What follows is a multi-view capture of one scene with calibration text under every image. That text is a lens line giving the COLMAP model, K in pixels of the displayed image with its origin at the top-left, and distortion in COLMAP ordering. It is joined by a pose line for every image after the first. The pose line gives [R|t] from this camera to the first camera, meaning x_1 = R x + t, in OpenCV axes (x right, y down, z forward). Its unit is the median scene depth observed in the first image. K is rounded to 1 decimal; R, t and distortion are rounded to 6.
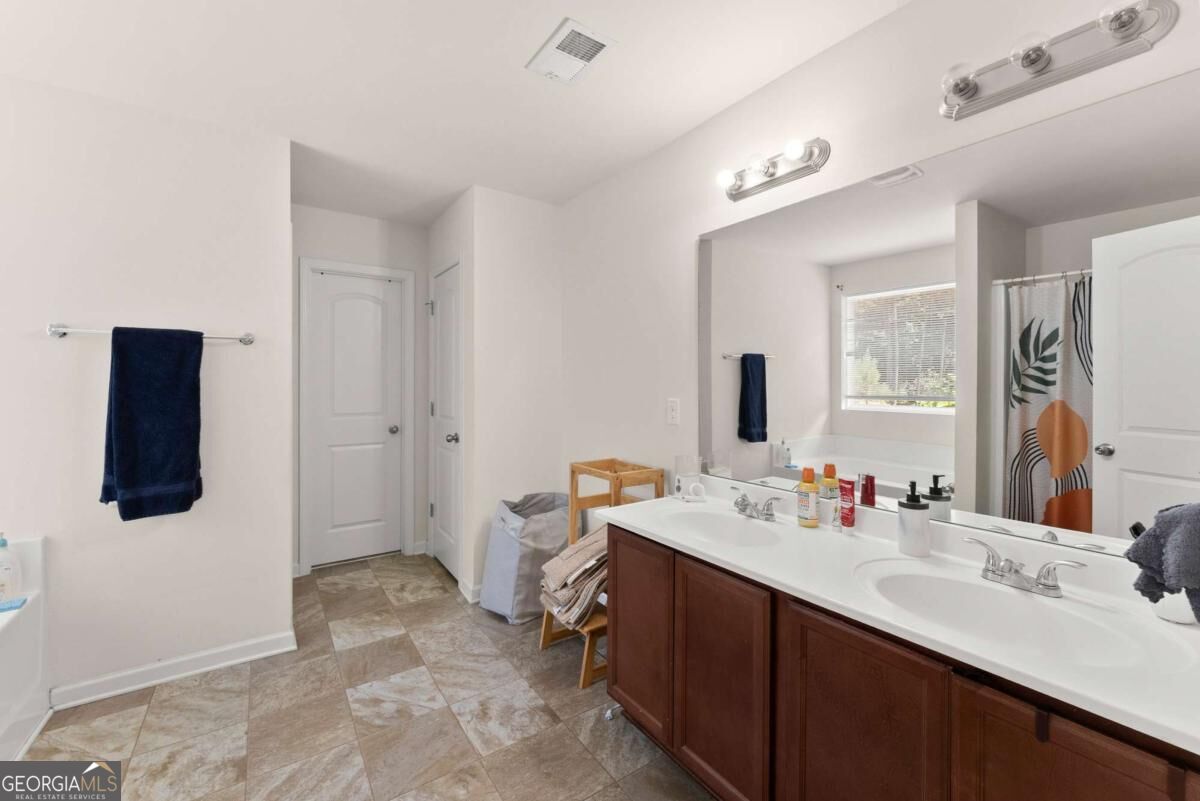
lens RADIAL K [[488.5, 0, 608.0], [0, 488.5, 392.8], [0, 0, 1]] dist [-0.003048, 0.000328]
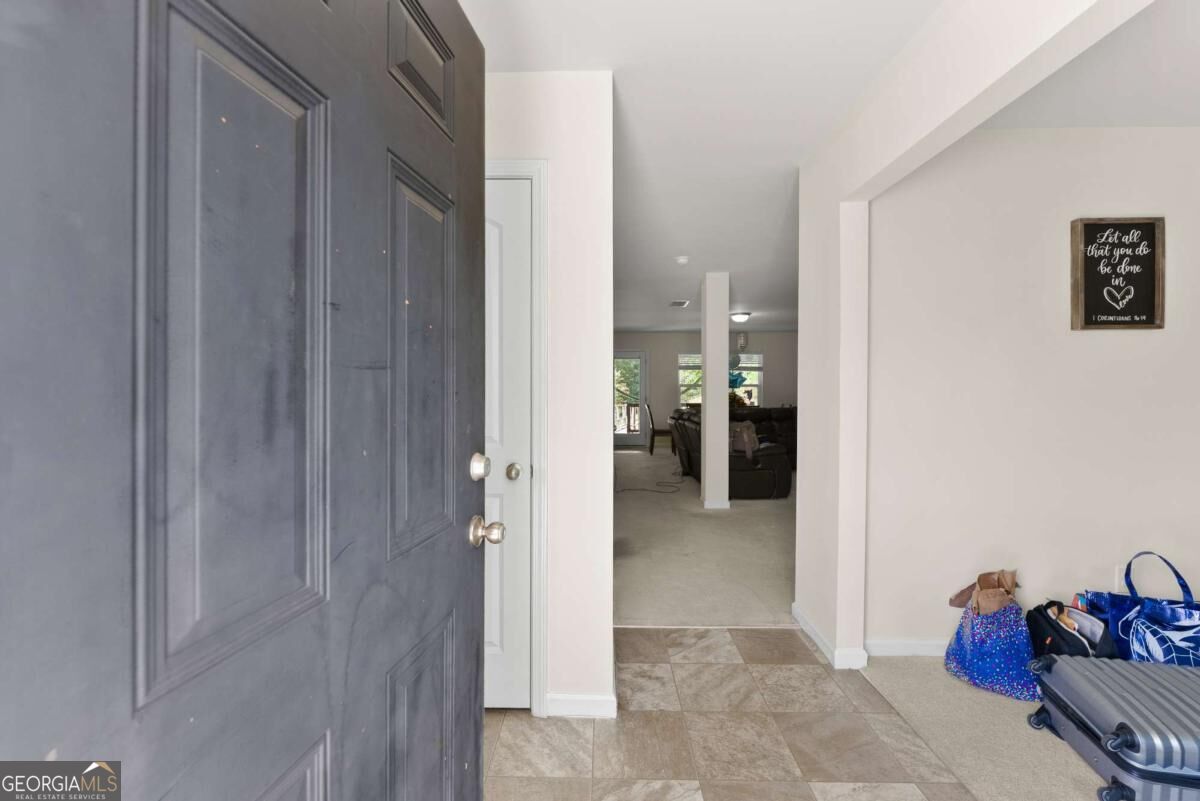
lens RADIAL K [[488.5, 0, 590.5], [0, 488.5, 397.1], [0, 0, 1]] dist [-0.003048, 0.000328]
pose [[-0.602137, 0.015171, -0.798249, 0.163444], [-0.020036, 0.999217, 0.034103, -0.012968], [0.798141, 0.036528, -0.601362, 1.305533]]
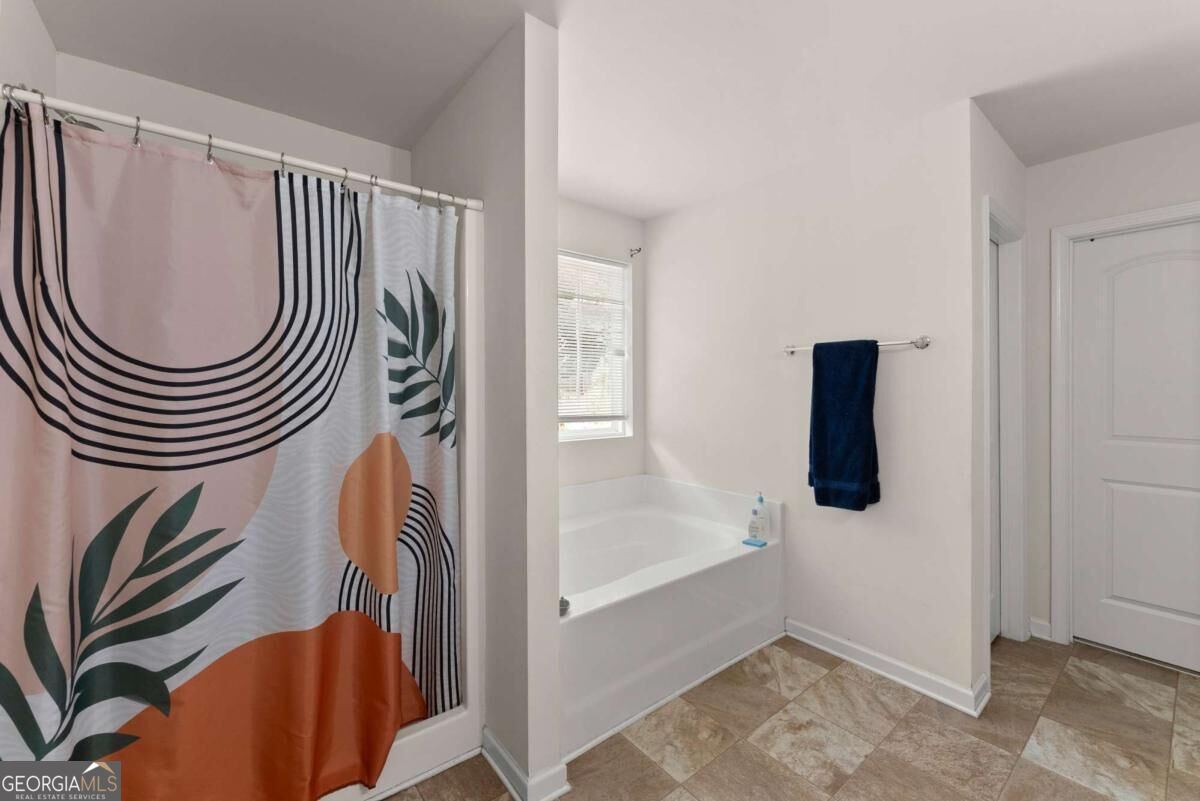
lens RADIAL K [[488.5, 0, 587.3], [0, 488.5, 389.9], [0, 0, 1]] dist [-0.003048, 0.000328]
pose [[0.047238, 0.003050, -0.998879, 0.160990], [-0.024550, 0.999697, 0.001892, -0.007419], [0.998582, 0.024433, 0.047298, 0.343028]]
